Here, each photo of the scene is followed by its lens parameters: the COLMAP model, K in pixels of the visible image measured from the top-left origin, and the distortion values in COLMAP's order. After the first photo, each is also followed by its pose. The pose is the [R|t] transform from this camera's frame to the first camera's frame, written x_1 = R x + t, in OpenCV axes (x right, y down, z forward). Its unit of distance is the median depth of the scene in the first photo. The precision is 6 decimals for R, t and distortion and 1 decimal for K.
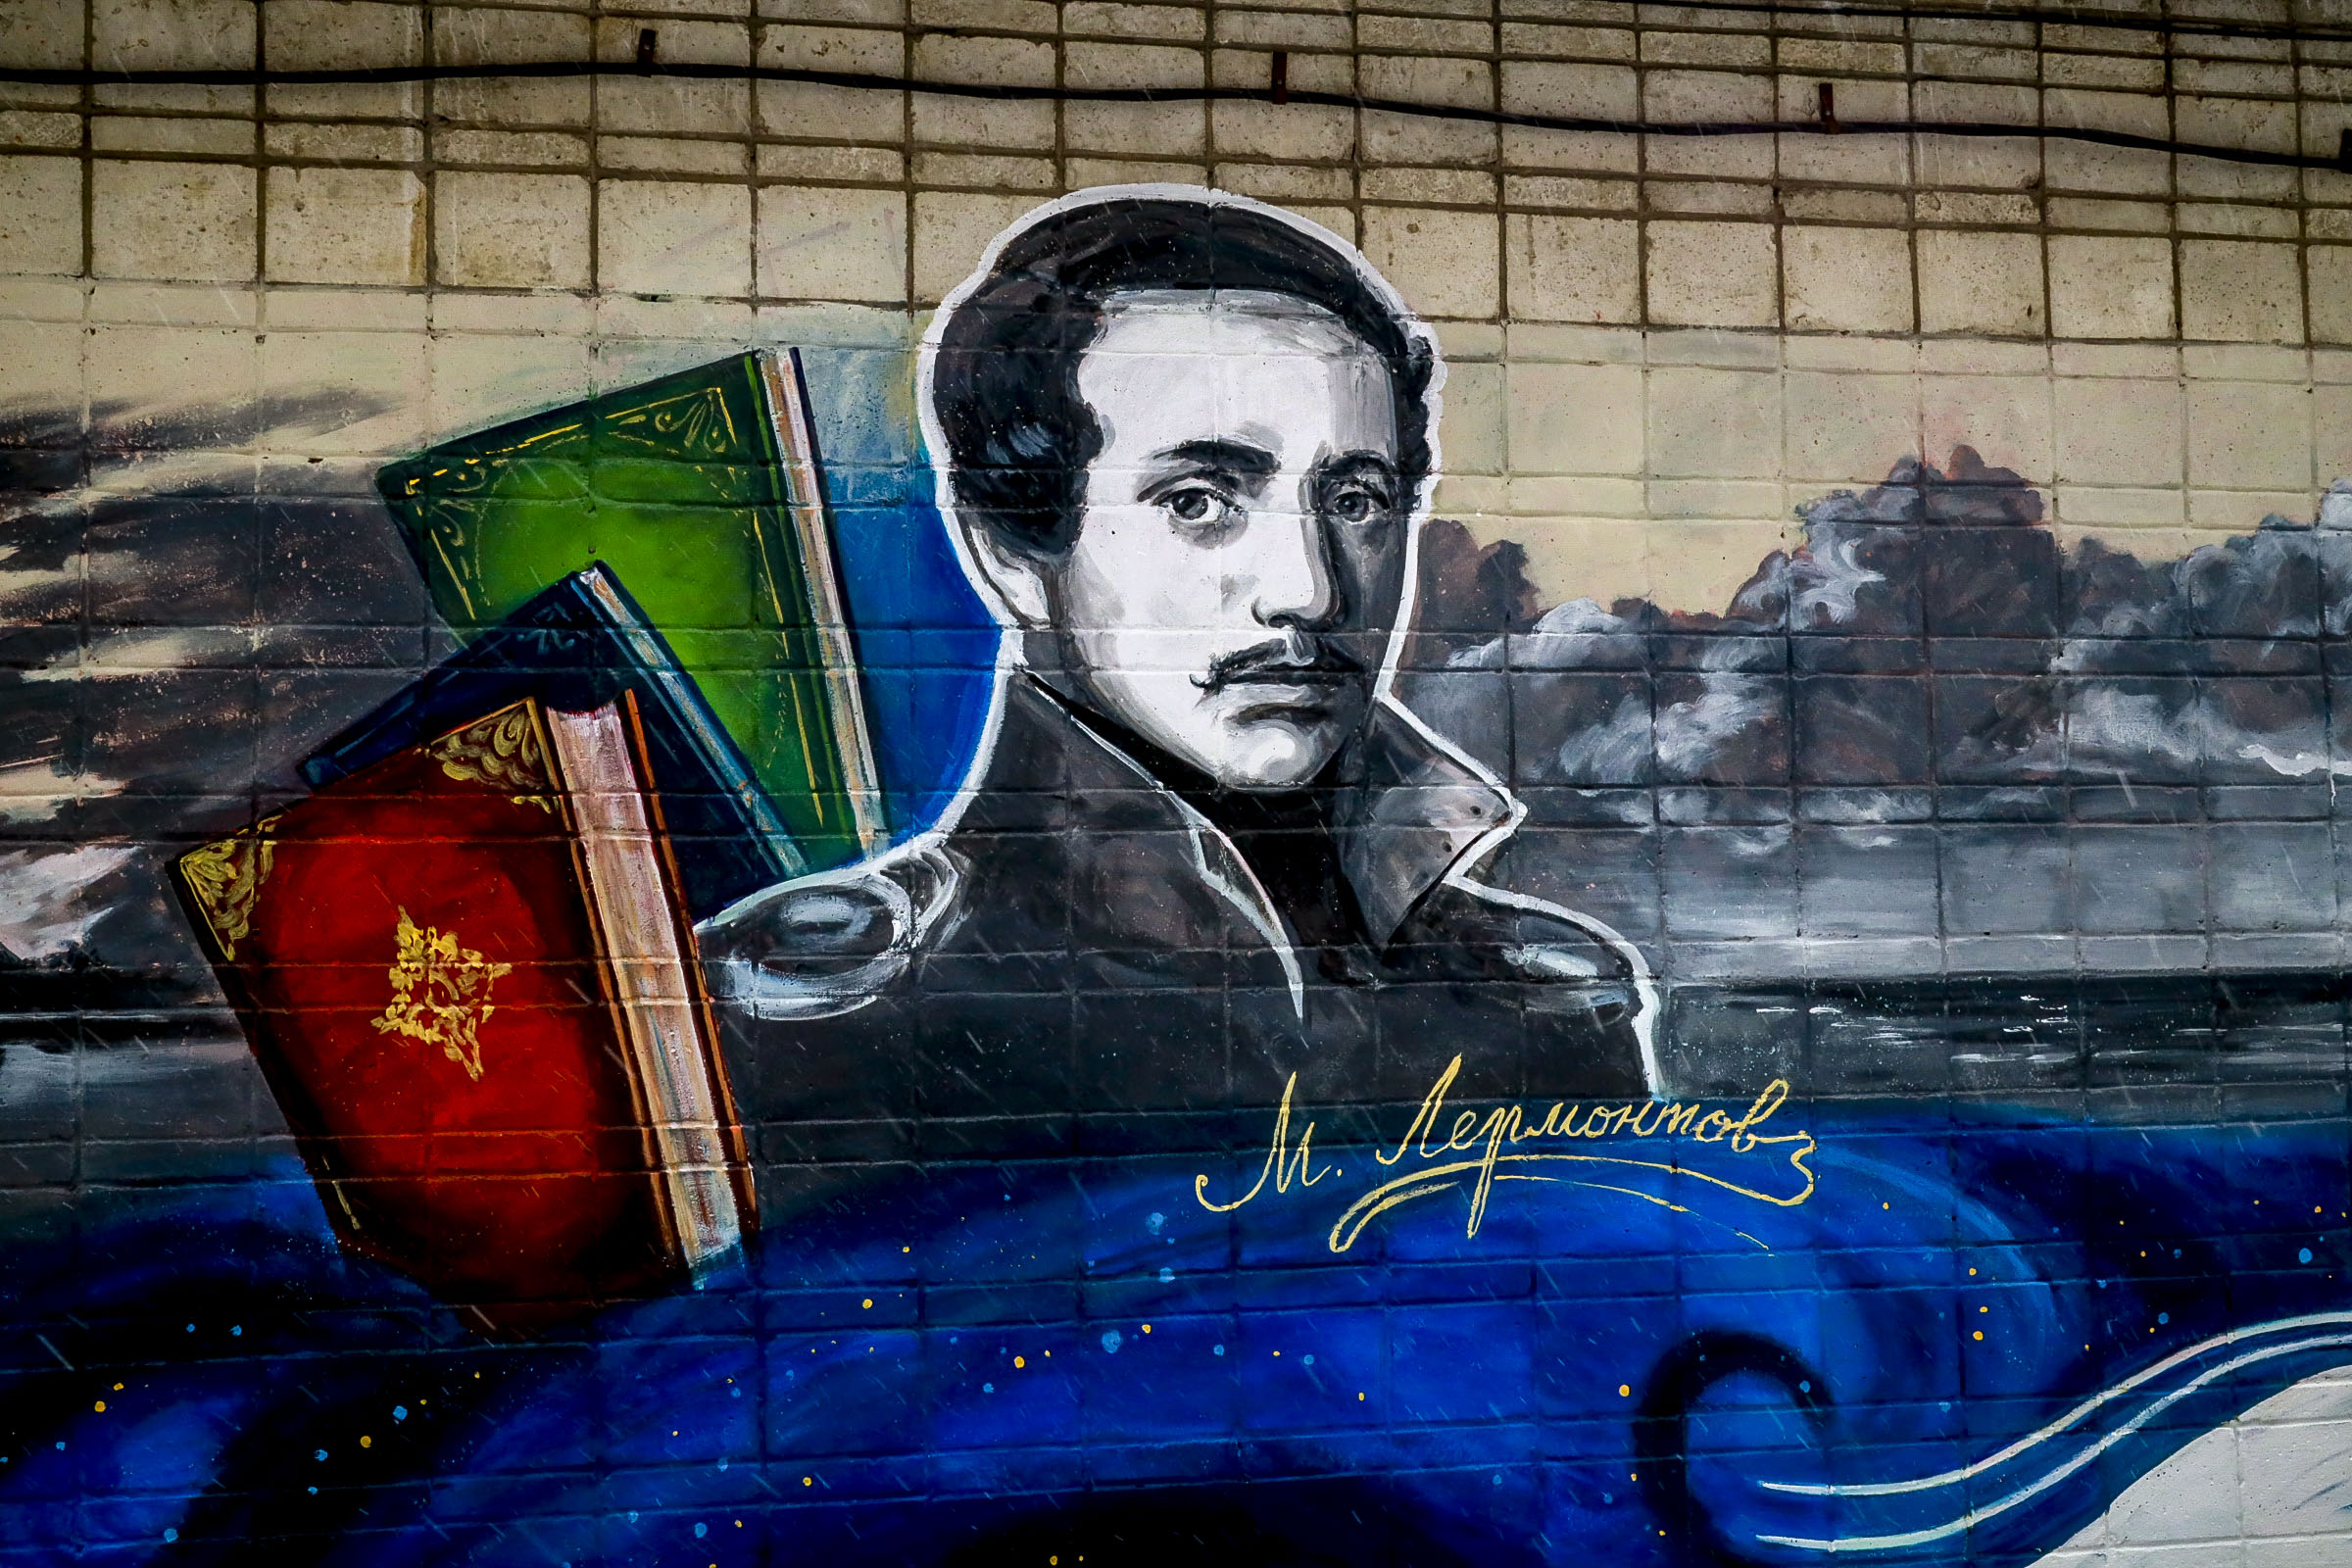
lens RADIAL K [[3399.1, 0, 1178.8], [0, 3399.1, 749.1], [0, 0, 1]] dist [0.012868, -0.048232]
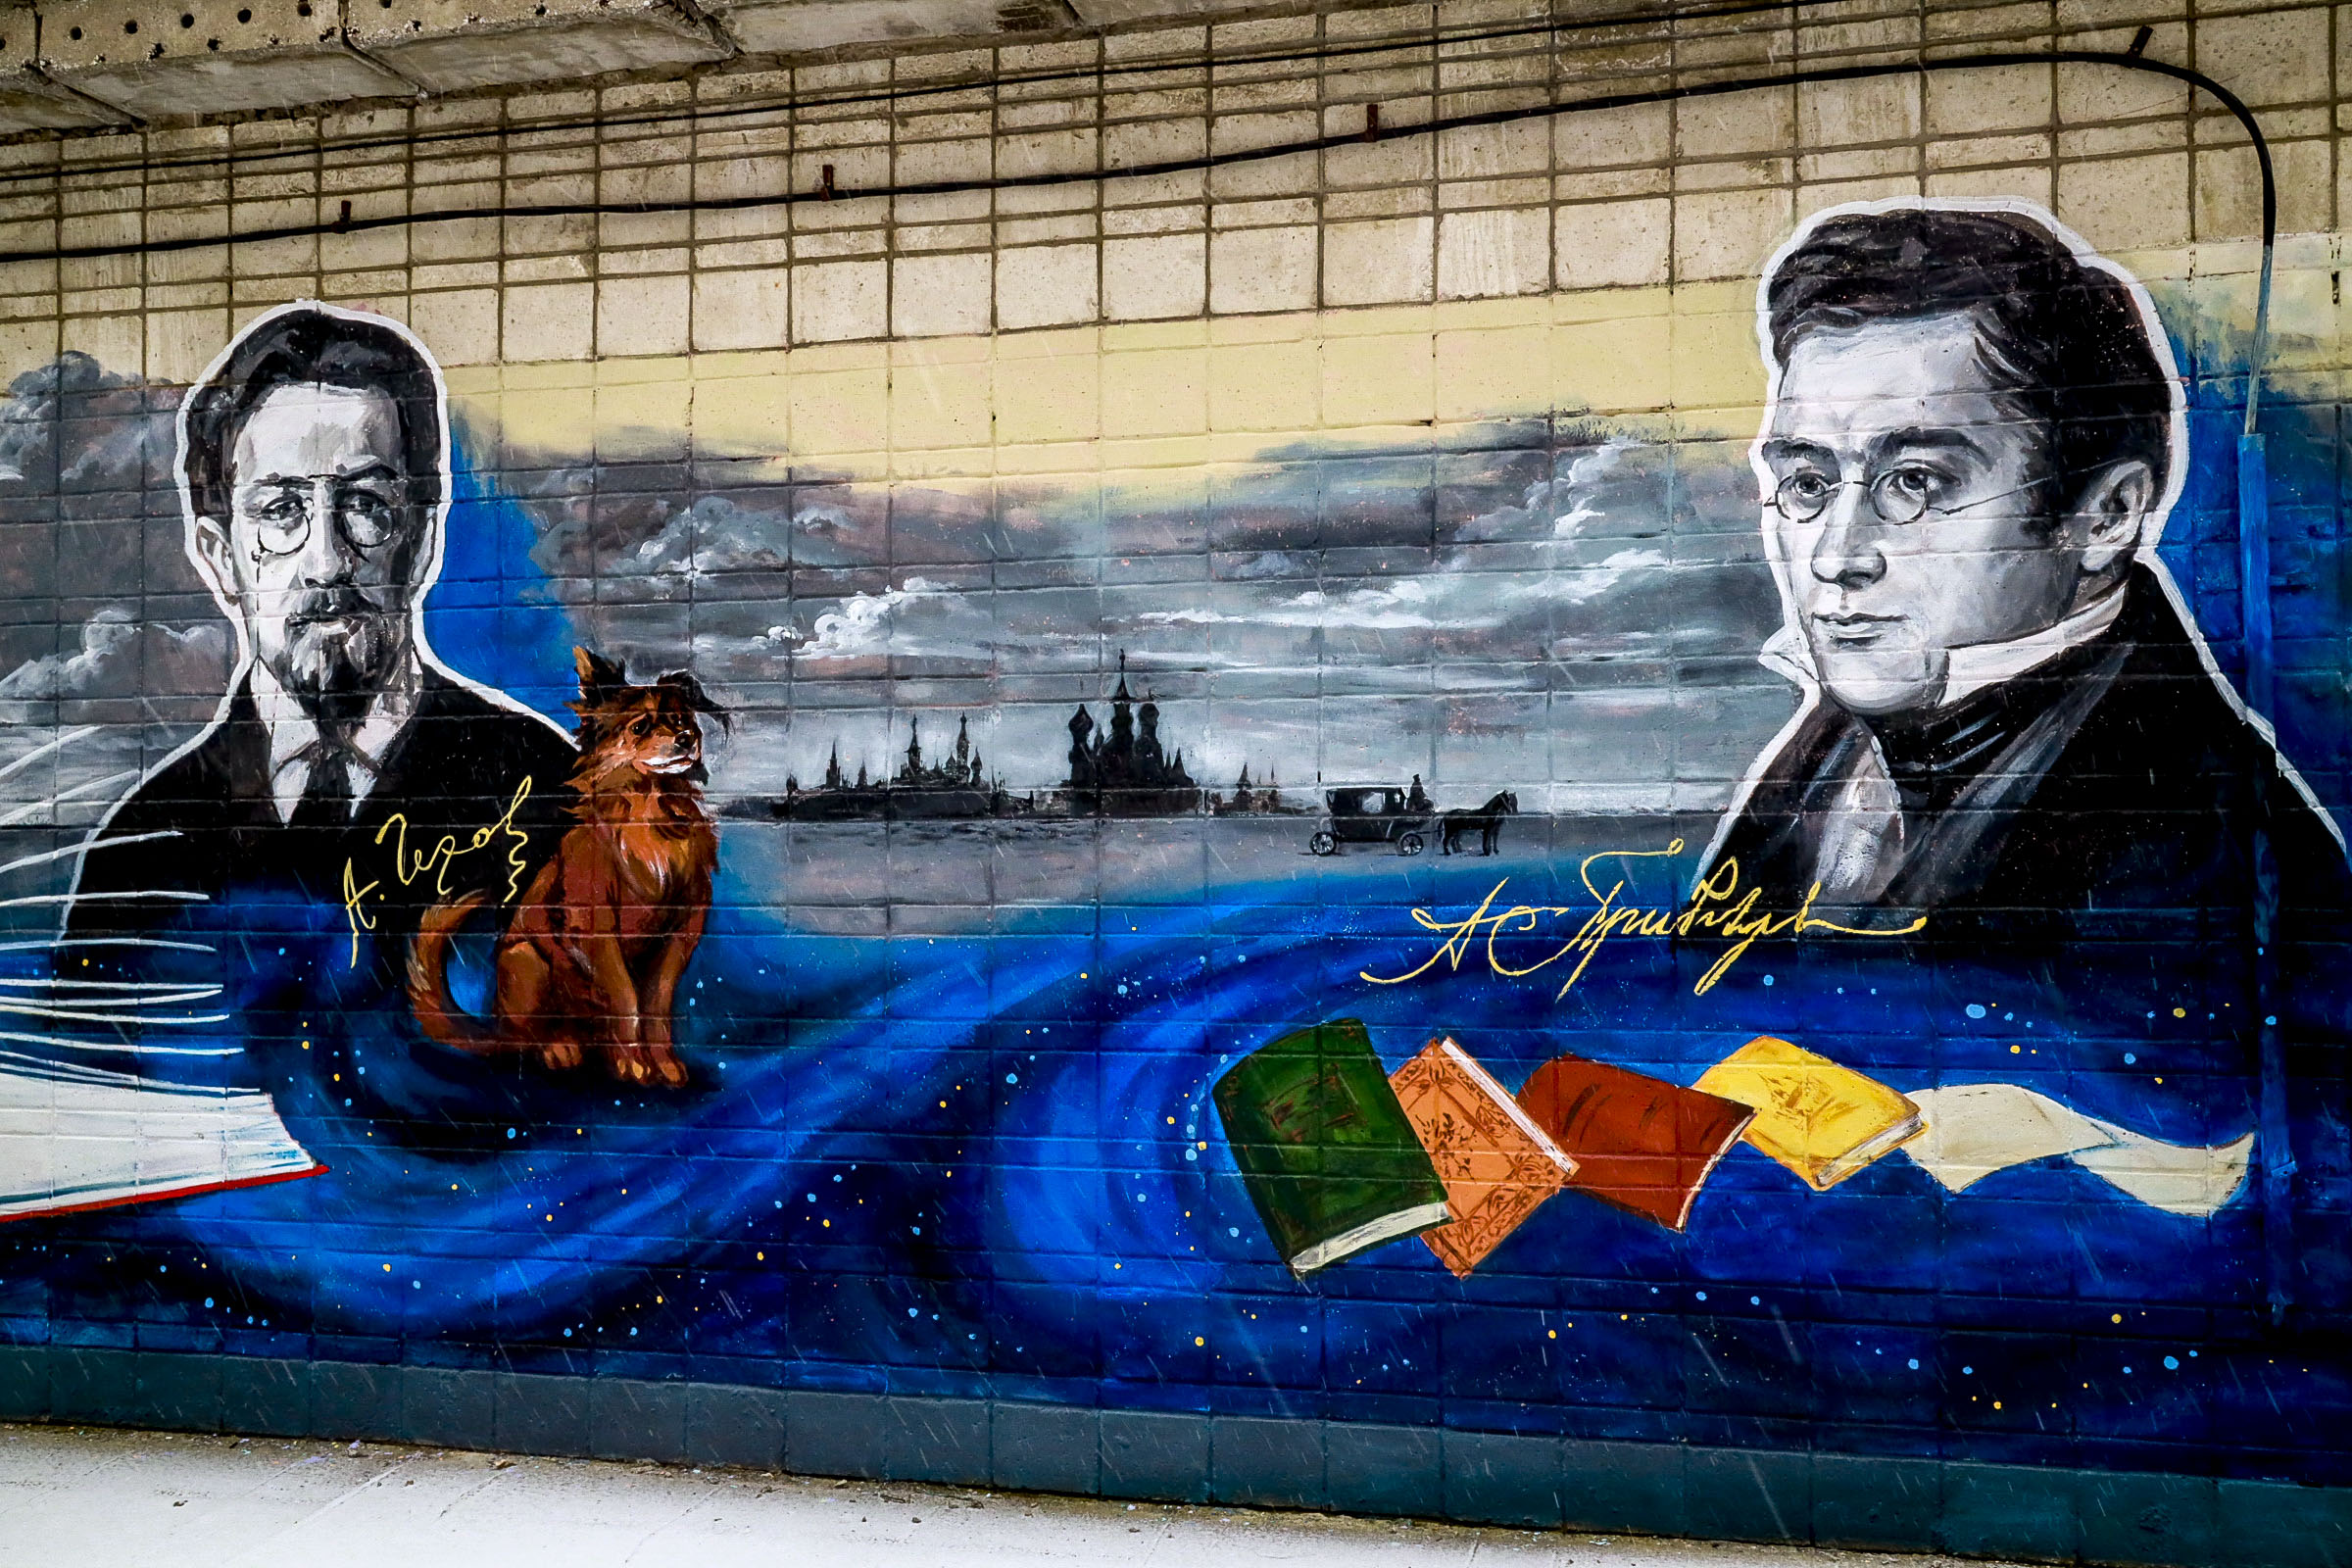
lens RADIAL K [[2494.9, 0, 1176.0], [0, 2494.9, 784.0], [0, 0, 1]] dist [0.031923, -0.002961]
pose [[0.854867, 0.006785, -0.518802, 0.762189], [0.027582, 0.997906, 0.058500, -0.001625], [0.518113, -0.064320, 0.852890, 0.194844]]
